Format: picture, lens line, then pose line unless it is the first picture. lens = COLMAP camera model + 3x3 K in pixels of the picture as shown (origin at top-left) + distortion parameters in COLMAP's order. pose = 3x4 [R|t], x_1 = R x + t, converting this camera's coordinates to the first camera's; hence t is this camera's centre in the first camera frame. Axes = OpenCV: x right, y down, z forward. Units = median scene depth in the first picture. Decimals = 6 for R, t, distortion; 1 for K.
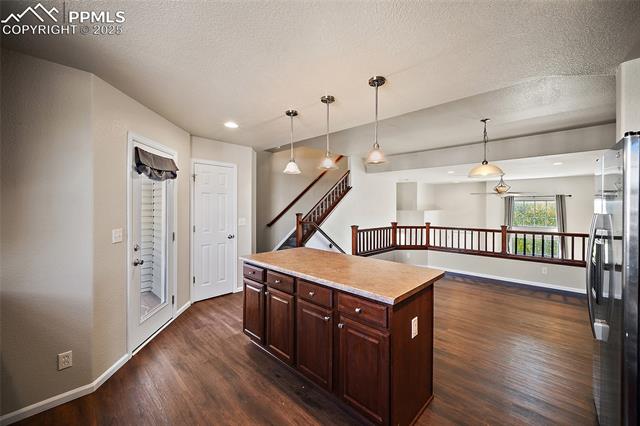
lens RADIAL K [[257.2, 0, 317.4], [0, 257.2, 210.5], [0, 0, 1]] dist [-0.000189, -0.000173]
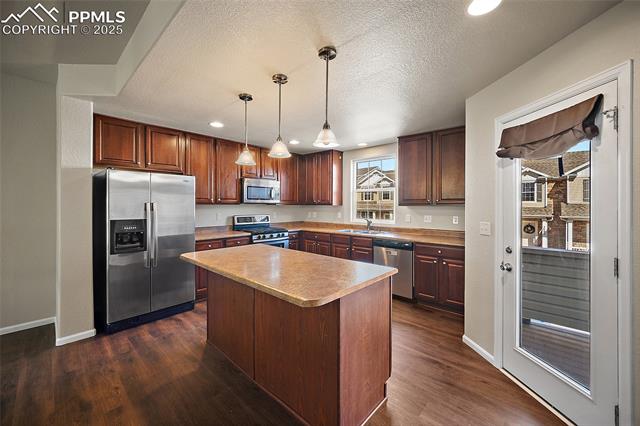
lens RADIAL K [[254.8, 0, 317.8], [0, 254.8, 205.0], [0, 0, 1]] dist [-0.001518, -0.000334]
pose [[-0.999259, -0.008019, -0.037650, -0.039310], [-0.008615, 0.999839, 0.015720, -0.003345], [0.037518, 0.016033, -0.999167, 1.200220]]
